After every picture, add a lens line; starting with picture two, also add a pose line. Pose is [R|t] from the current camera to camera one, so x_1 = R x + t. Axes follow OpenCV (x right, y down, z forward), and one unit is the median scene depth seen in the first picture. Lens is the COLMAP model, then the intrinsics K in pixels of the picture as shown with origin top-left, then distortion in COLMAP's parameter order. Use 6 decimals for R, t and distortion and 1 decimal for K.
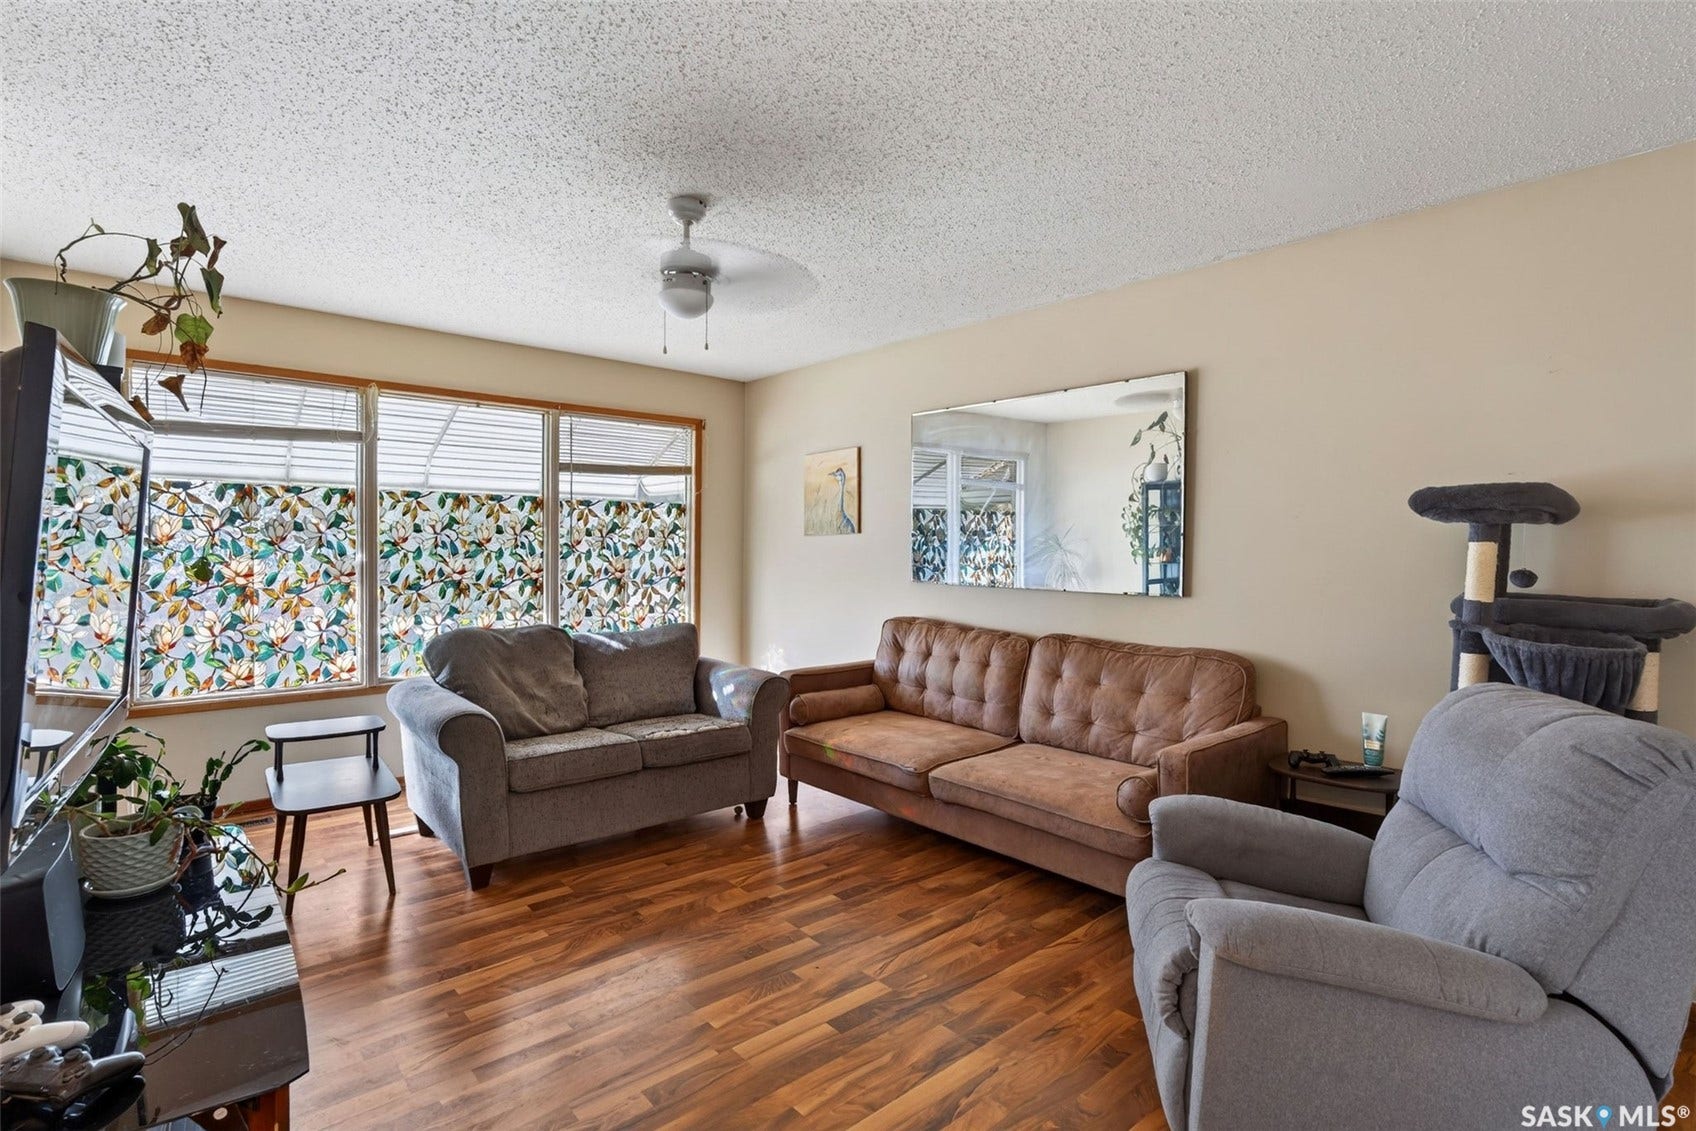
lens RADIAL K [[831.6, 0, 846.1], [0, 831.6, 547.6], [0, 0, 1]] dist [-0.000157, 0.000239]
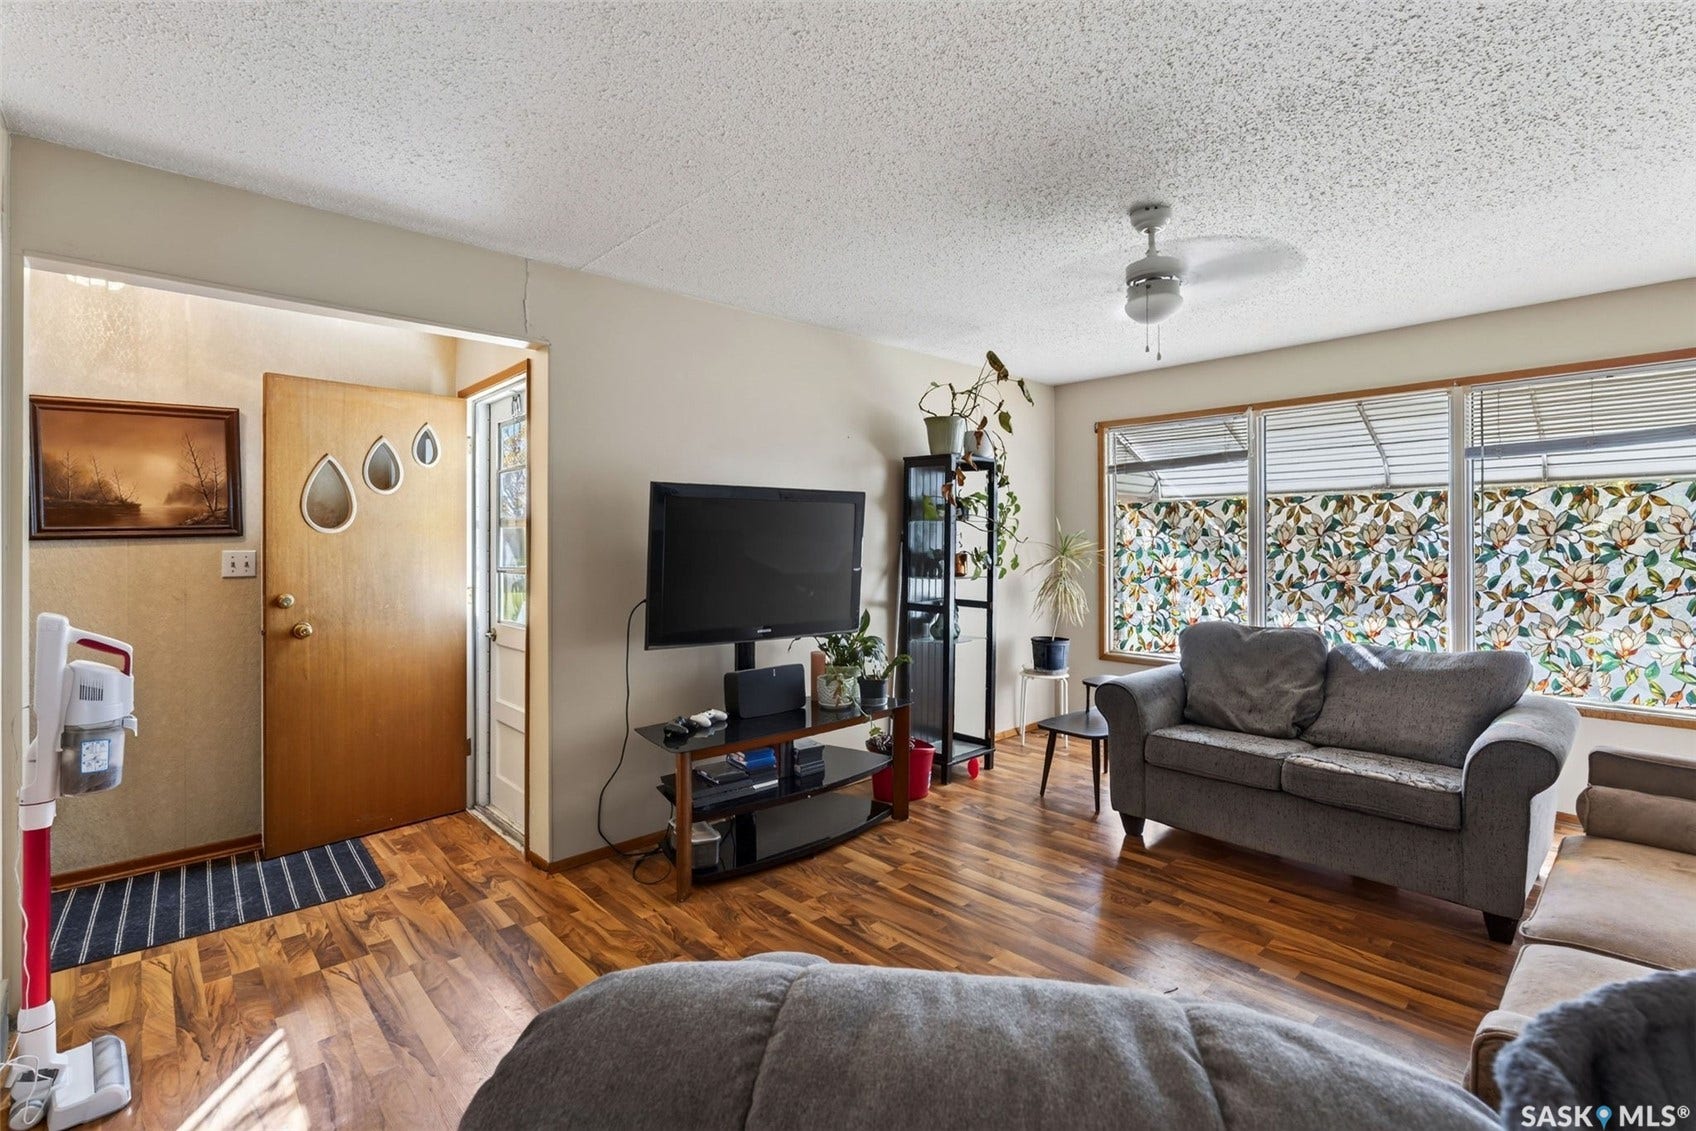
lens RADIAL K [[782.3, 0, 848.8], [0, 782.3, 524.7], [0, 0, 1]] dist [-0.001186, -0.000035]
pose [[0.034194, -0.032523, -0.998886, 0.498660], [-0.002509, 0.999464, -0.032628, 0.003091], [0.999412, 0.003622, 0.034094, 0.409870]]
